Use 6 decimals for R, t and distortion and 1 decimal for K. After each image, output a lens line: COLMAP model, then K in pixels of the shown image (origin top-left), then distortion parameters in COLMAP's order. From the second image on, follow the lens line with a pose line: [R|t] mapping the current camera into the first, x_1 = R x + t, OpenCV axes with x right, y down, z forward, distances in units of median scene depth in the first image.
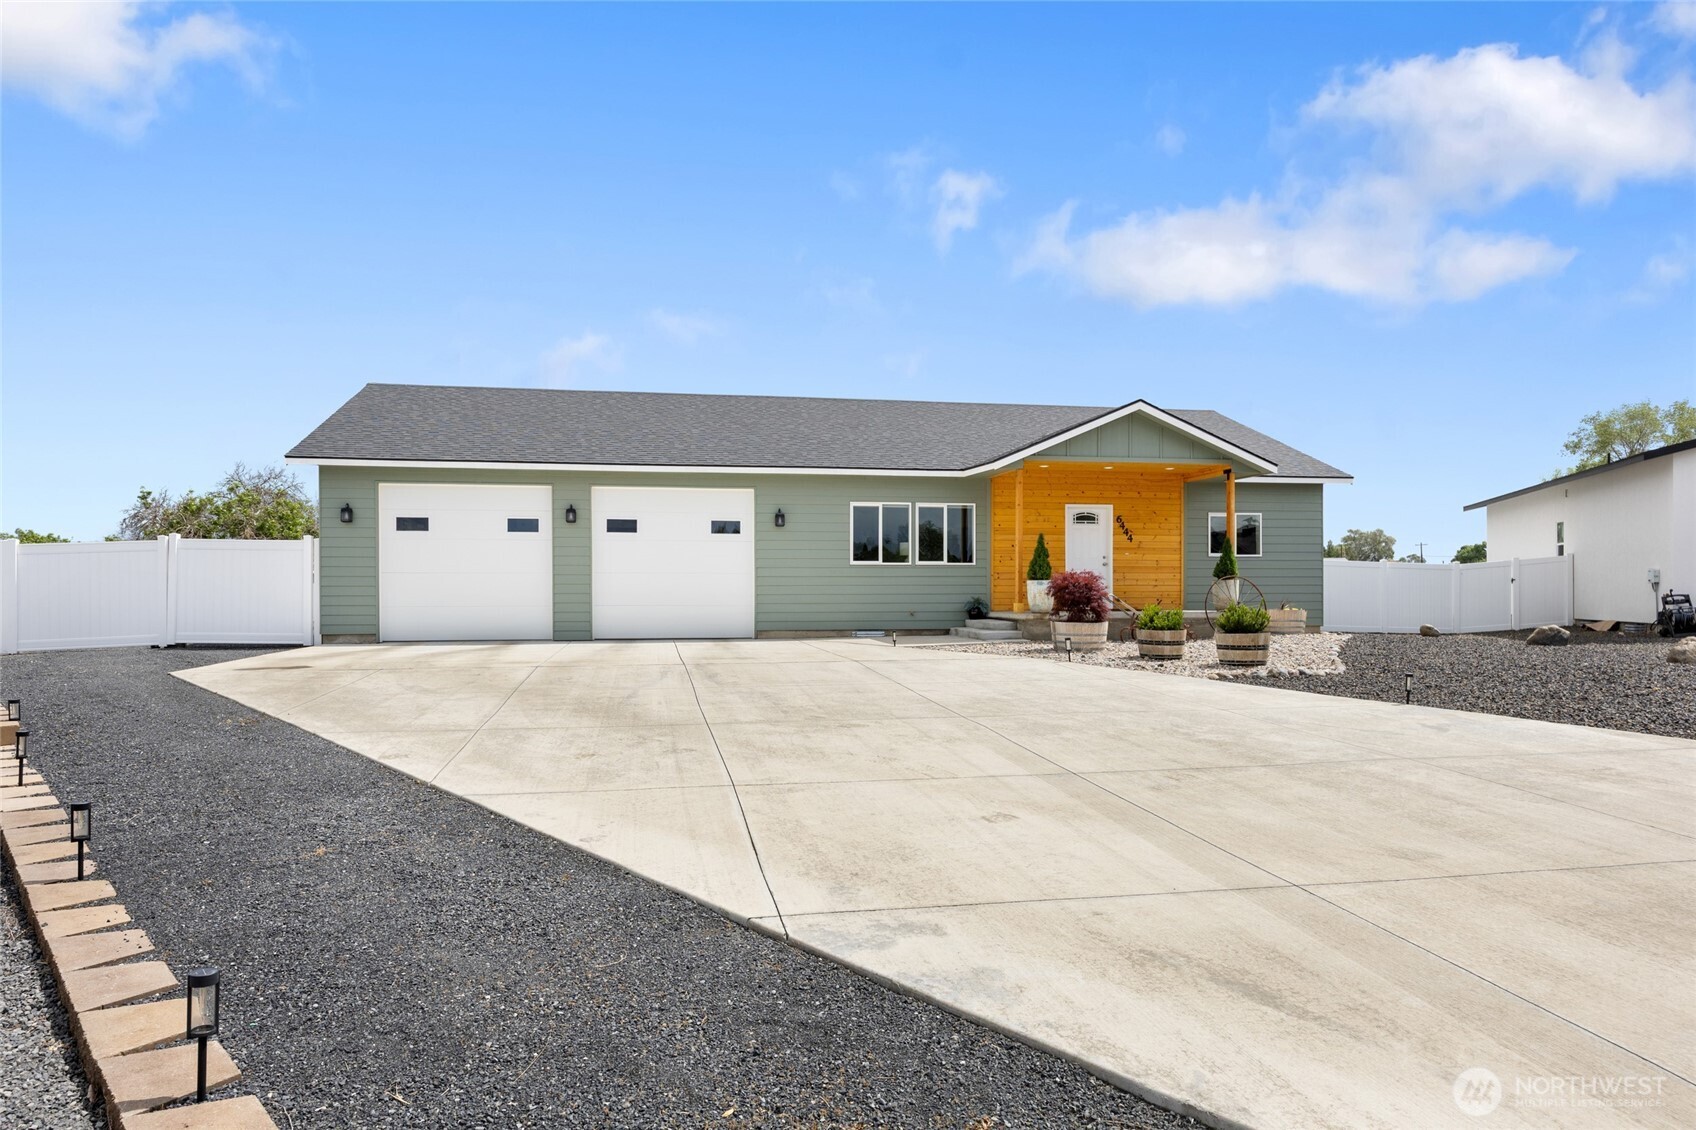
lens RADIAL K [[1043.6, 0, 842.6], [0, 1043.6, 584.7], [0, 0, 1]] dist [-0.016648, 0.001039]
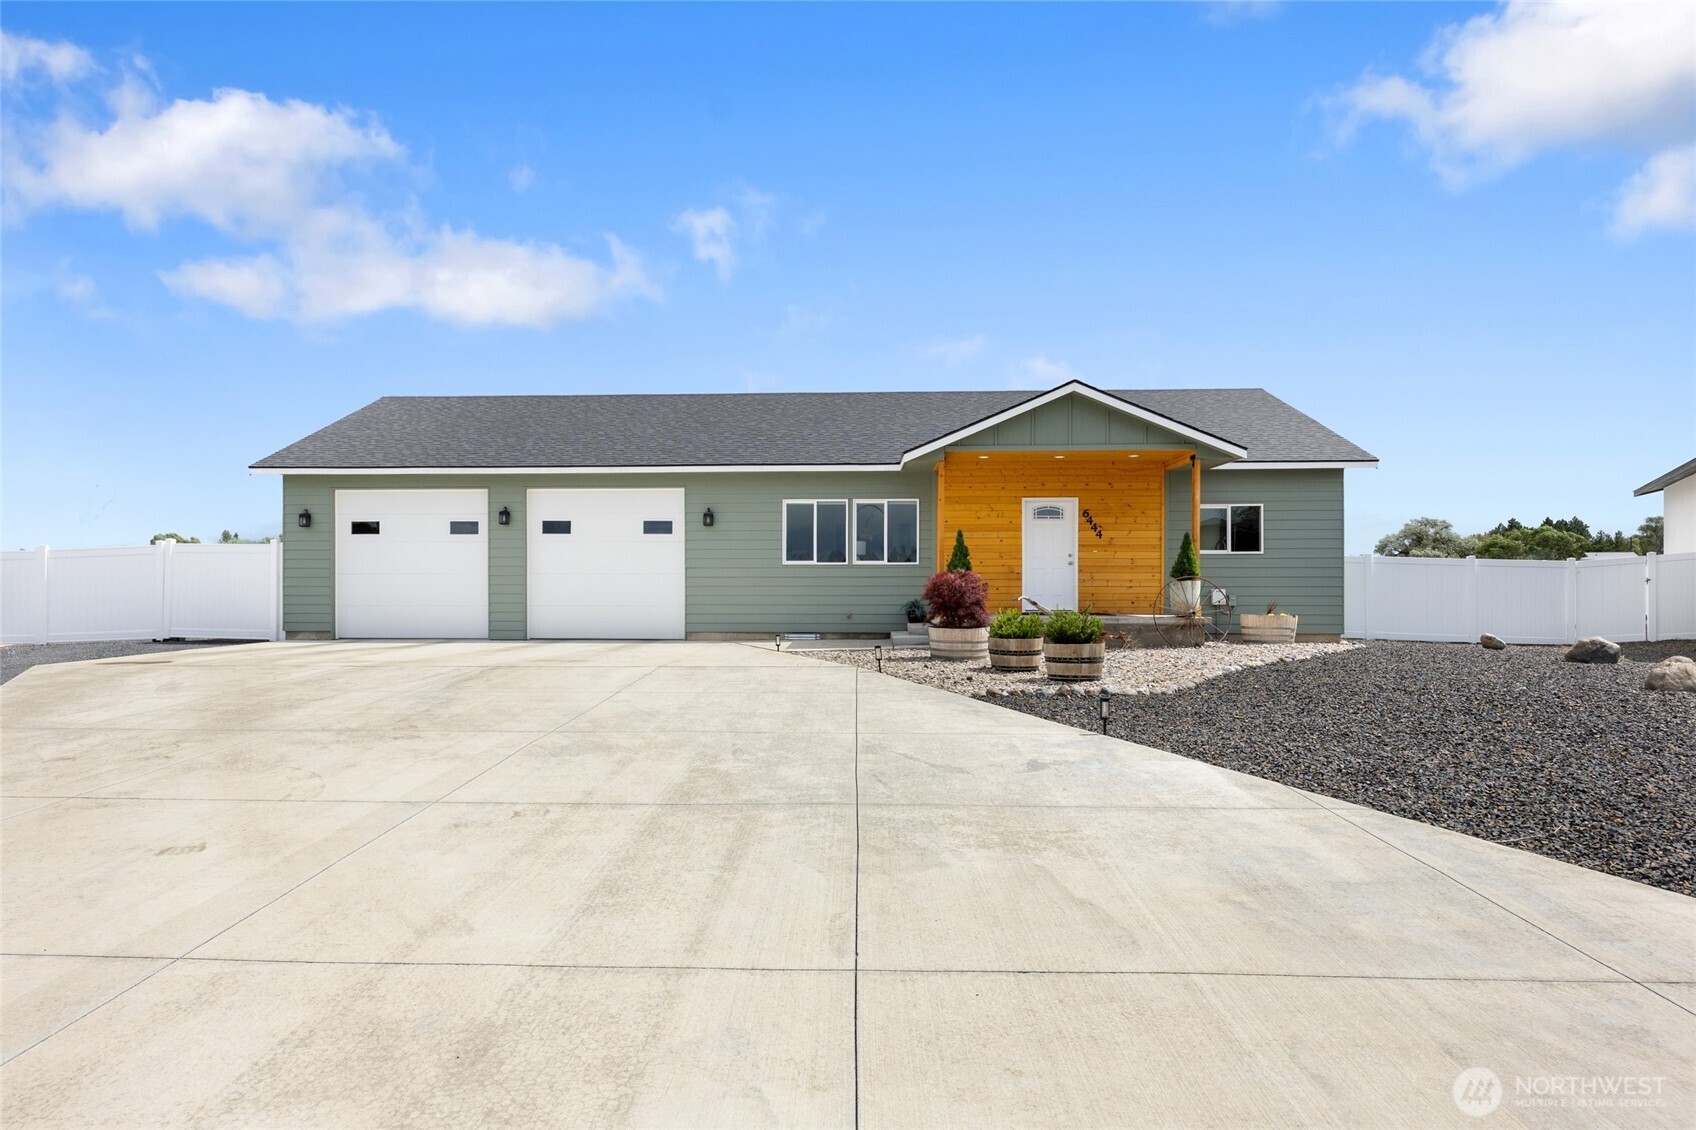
lens RADIAL K [[1043.6, 0, 796.0], [0, 1043.6, 574.3], [0, 0, 1]] dist [-0.016648, 0.001039]
pose [[0.971832, -0.000962, -0.235671, 0.244228], [-0.001035, 0.999965, -0.008351, -0.002376], [0.235671, 0.008359, 0.971797, 0.066912]]
